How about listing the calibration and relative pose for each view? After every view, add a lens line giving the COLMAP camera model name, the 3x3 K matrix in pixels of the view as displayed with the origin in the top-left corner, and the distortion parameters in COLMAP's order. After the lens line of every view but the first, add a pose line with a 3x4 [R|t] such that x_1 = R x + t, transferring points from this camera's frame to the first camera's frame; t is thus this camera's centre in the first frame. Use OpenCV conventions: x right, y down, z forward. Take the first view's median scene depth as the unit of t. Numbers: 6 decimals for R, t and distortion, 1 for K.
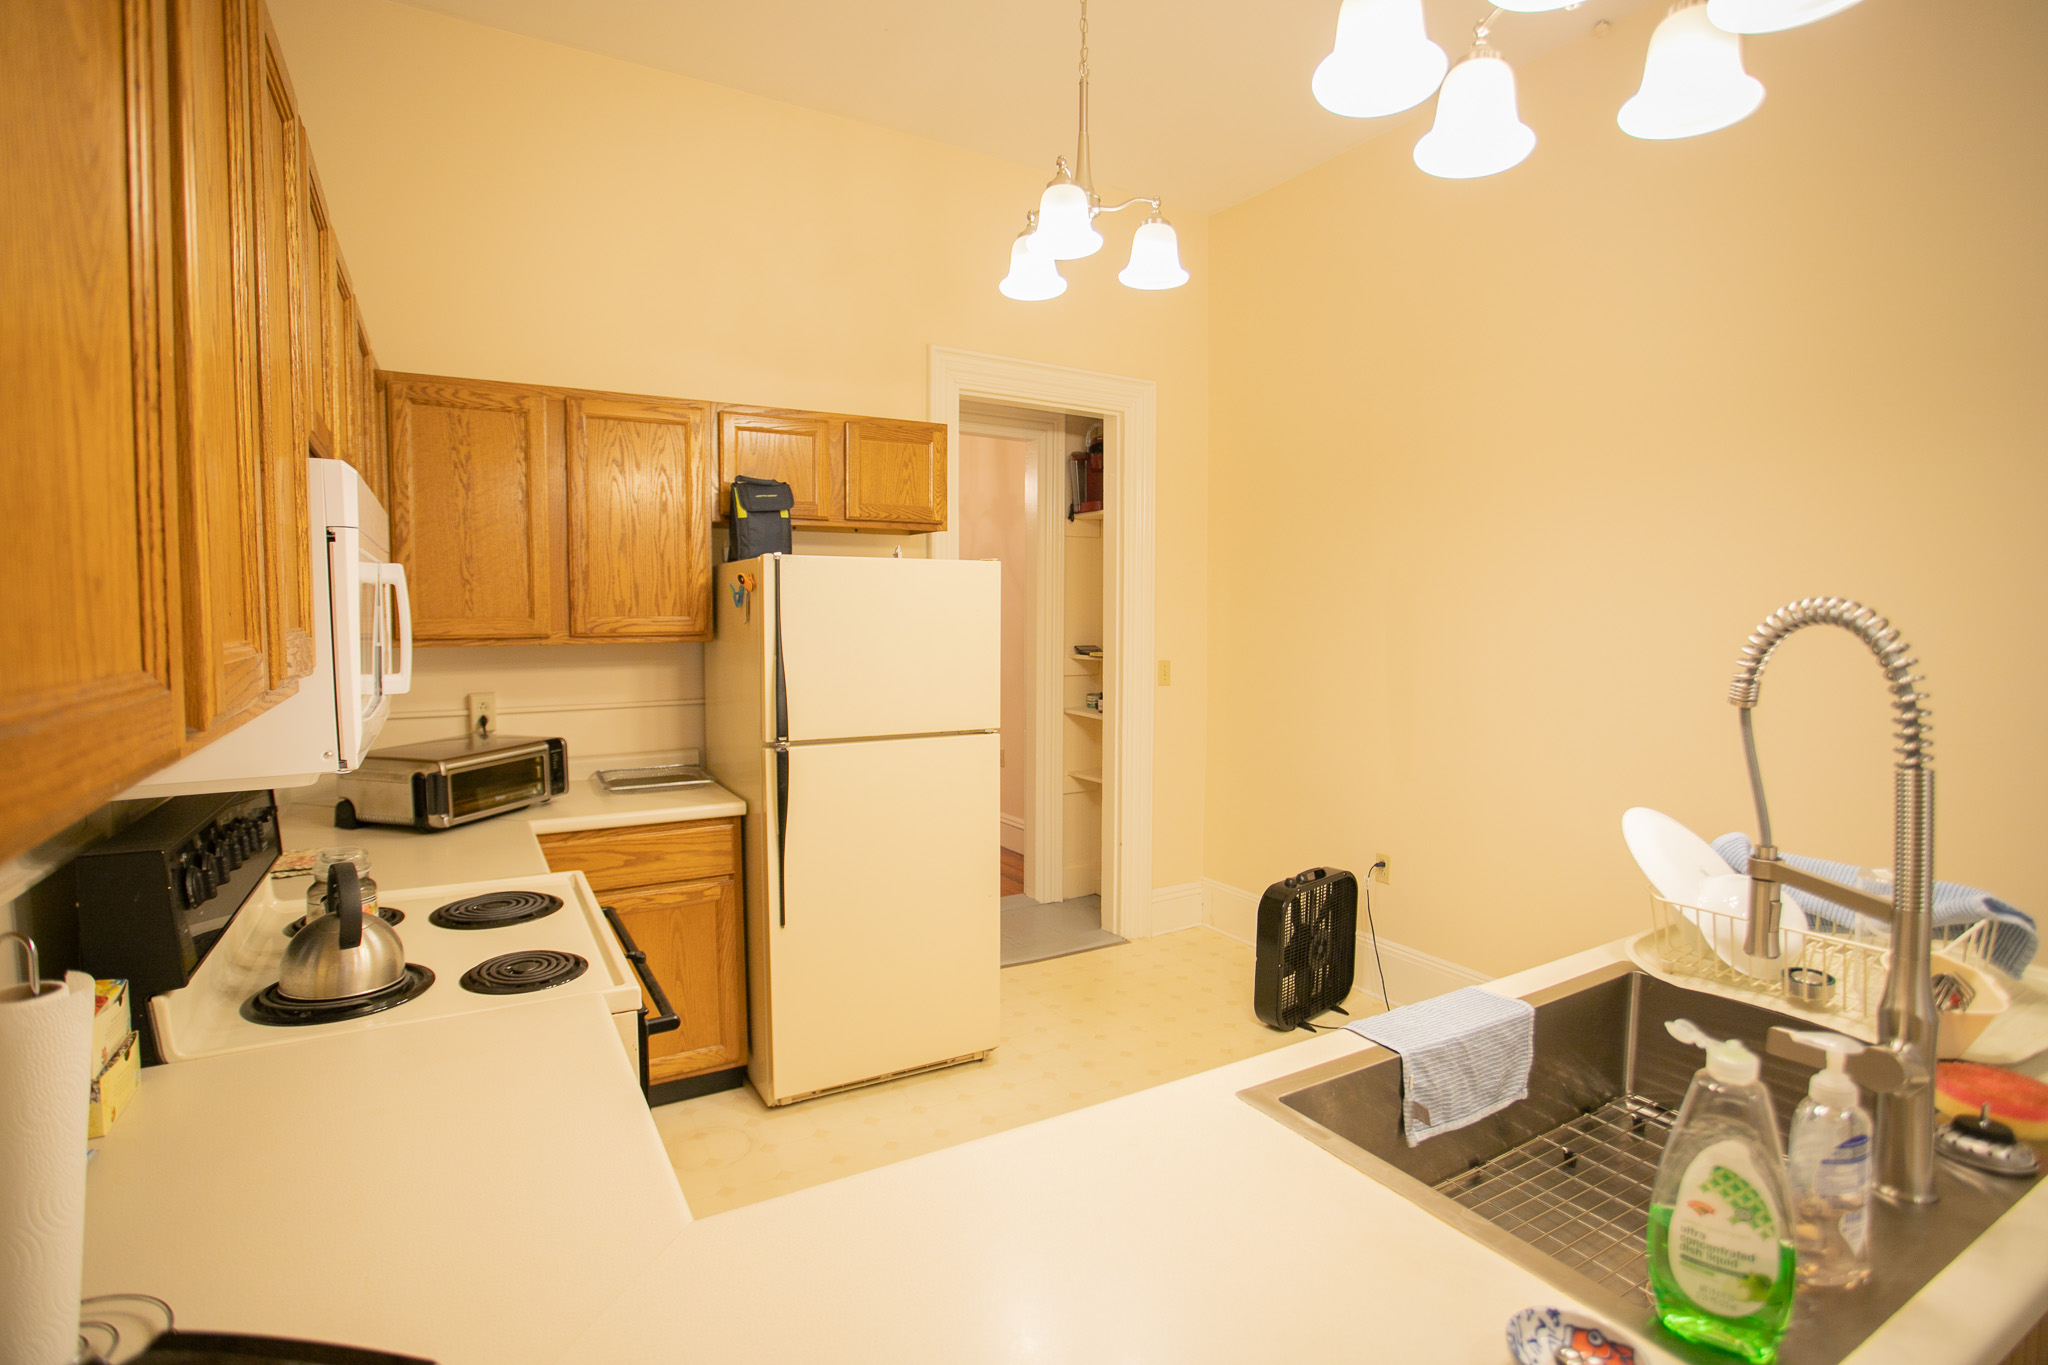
lens RADIAL K [[1010.3, 0, 1024.0], [0, 1010.3, 682.5], [0, 0, 1]] dist [-0.044571, 0.022967]
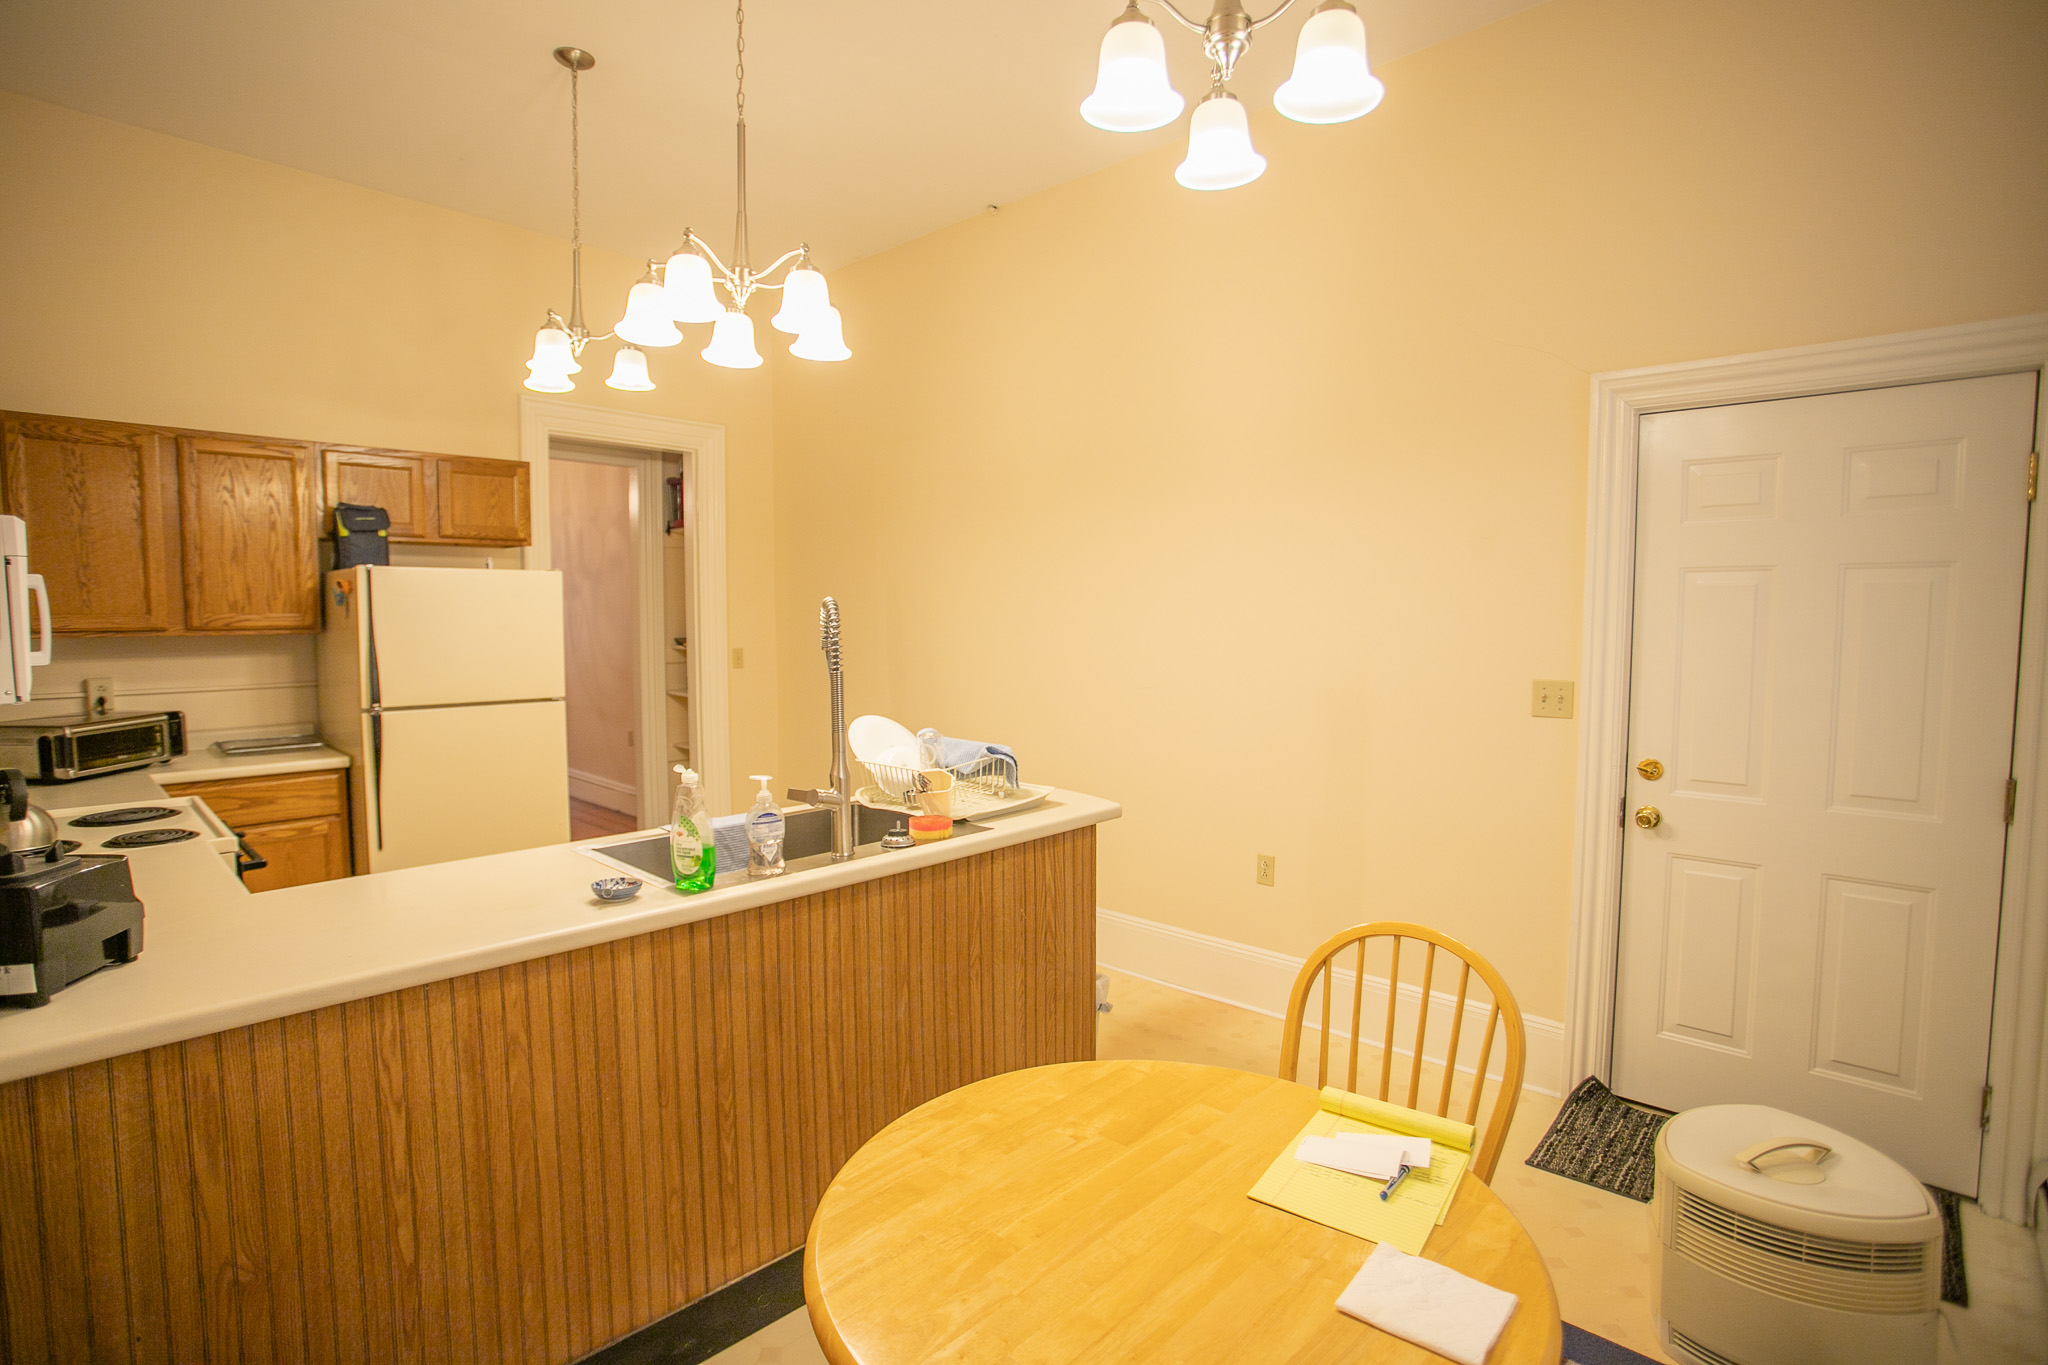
lens RADIAL K [[1010.3, 0, 1024.0], [0, 1010.3, 682.5], [0, 0, 1]] dist [-0.044571, 0.022967]
pose [[0.963509, -0.019681, 0.266952, 0.214360], [0.019426, 0.999805, 0.003598, 0.034942], [-0.266971, 0.001719, 0.963703, -0.450529]]
